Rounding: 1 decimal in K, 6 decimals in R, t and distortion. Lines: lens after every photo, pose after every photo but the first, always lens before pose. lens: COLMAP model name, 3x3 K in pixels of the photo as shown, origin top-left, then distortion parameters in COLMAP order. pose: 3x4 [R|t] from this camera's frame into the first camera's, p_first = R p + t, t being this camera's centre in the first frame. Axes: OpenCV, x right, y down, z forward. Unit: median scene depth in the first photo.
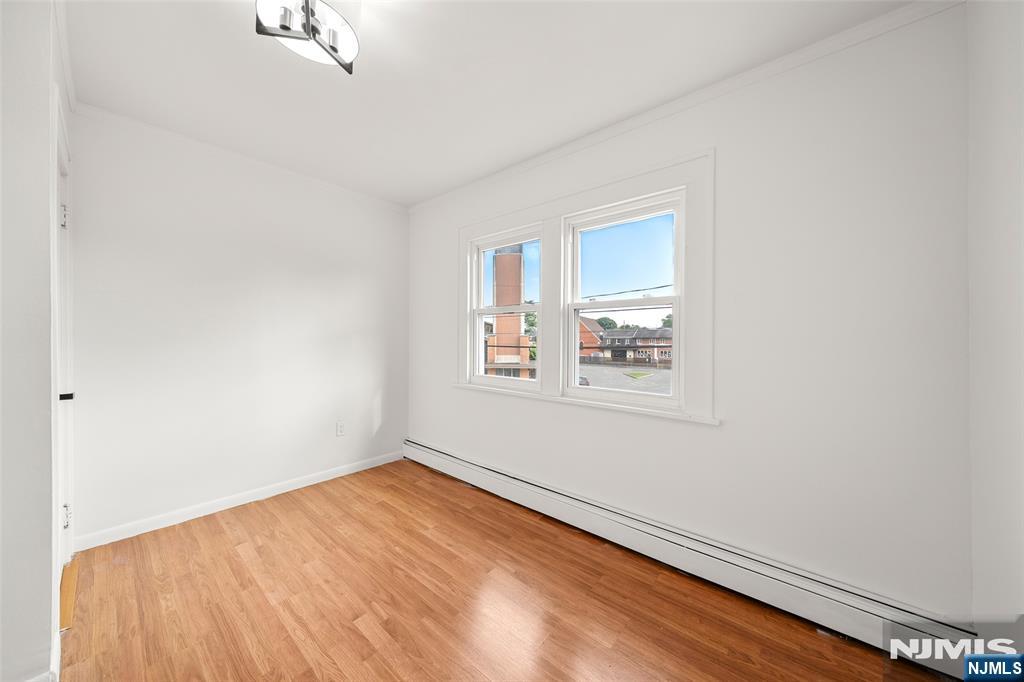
lens RADIAL K [[355.9, 0, 509.1], [0, 355.9, 337.3], [0, 0, 1]] dist [-0.002418, -0.000121]
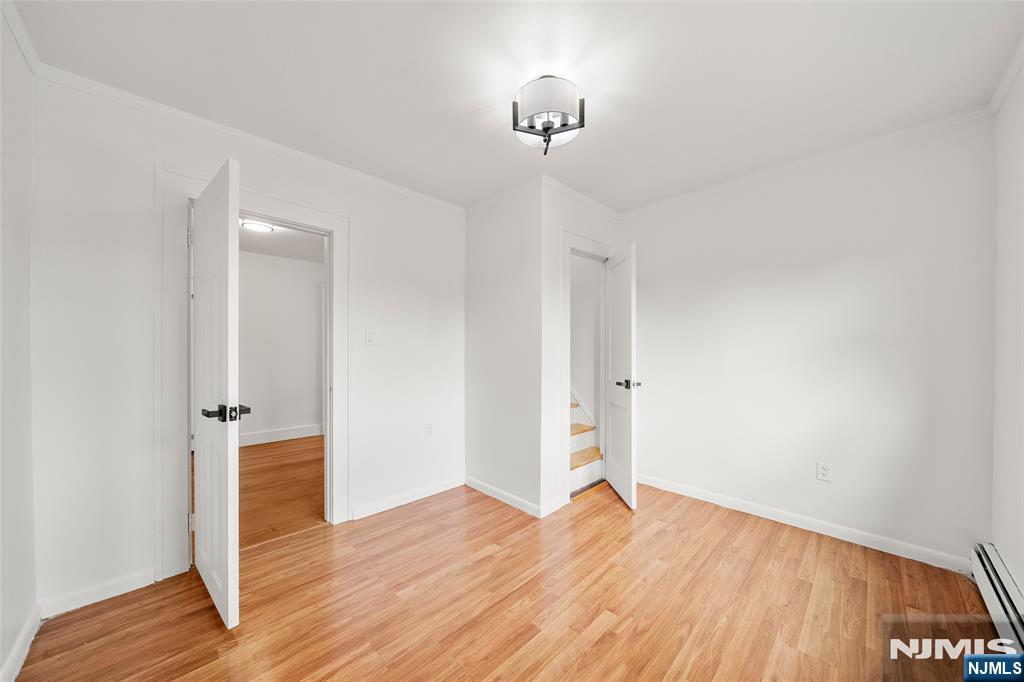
lens RADIAL K [[355.9, 0, 510.0], [0, 355.9, 349.8], [0, 0, 1]] dist [-0.002418, -0.000121]
pose [[-0.097232, -0.006846, -0.995238, 0.470655], [0.000569, 0.999976, -0.006934, 0.003382], [0.995262, -0.001241, -0.097226, 0.554460]]
